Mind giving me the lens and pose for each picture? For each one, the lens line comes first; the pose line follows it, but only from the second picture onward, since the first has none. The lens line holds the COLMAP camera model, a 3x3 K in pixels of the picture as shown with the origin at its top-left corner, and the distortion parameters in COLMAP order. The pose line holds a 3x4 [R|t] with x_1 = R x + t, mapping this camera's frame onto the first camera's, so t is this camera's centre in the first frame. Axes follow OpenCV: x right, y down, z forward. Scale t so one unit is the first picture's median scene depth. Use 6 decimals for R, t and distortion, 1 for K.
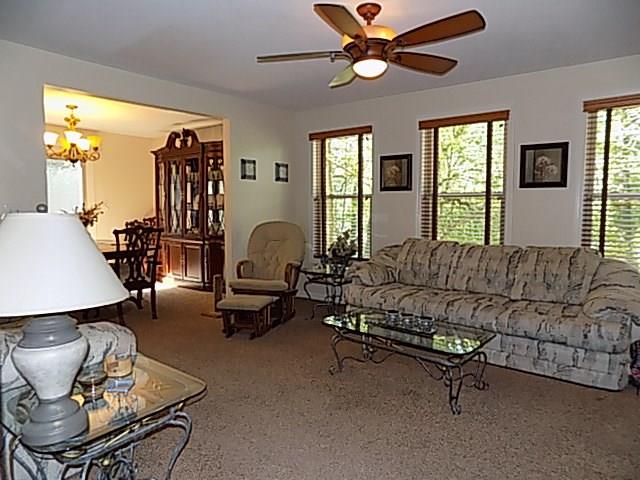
lens RADIAL K [[433.7, 0, 320.0], [0, 433.7, 240.0], [0, 0, 1]] dist [-0.061827, 0.071877]
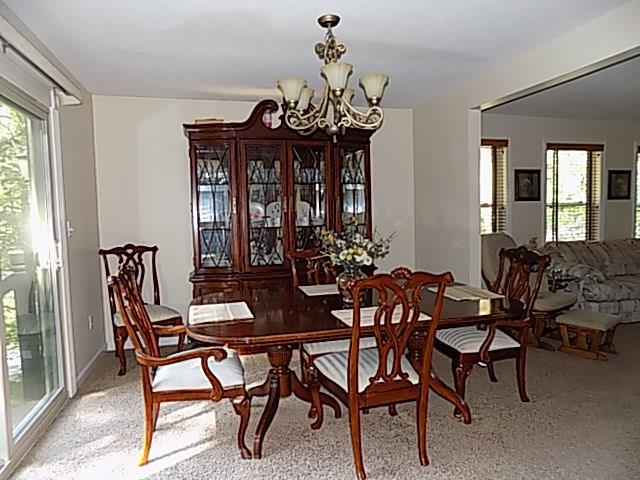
lens RADIAL K [[433.7, 0, 320.0], [0, 433.7, 240.0], [0, 0, 1]] dist [-0.061827, 0.071877]
pose [[0.570739, -0.064018, 0.818632, -1.263269], [0.093107, 0.995572, 0.012942, -0.091252], [-0.815836, 0.068833, 0.574172, 0.958305]]
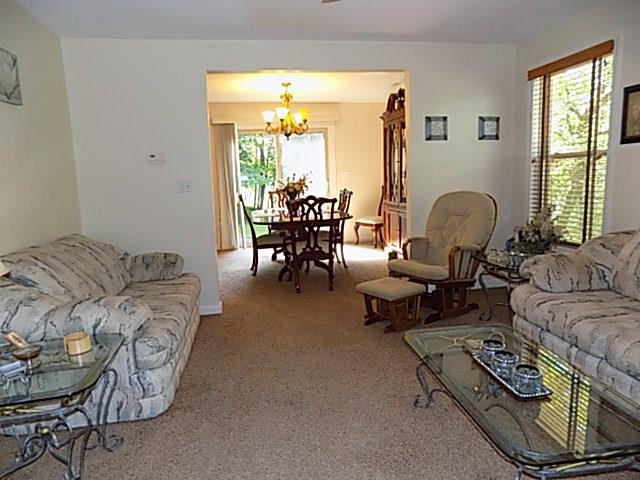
lens RADIAL K [[433.7, 0, 320.0], [0, 433.7, 240.0], [0, 0, 1]] dist [-0.061827, 0.071877]
pose [[0.755488, 0.073492, -0.651027, 0.221460], [-0.018118, 0.995652, 0.091370, -0.021352], [0.654912, -0.057234, 0.753535, 0.219031]]
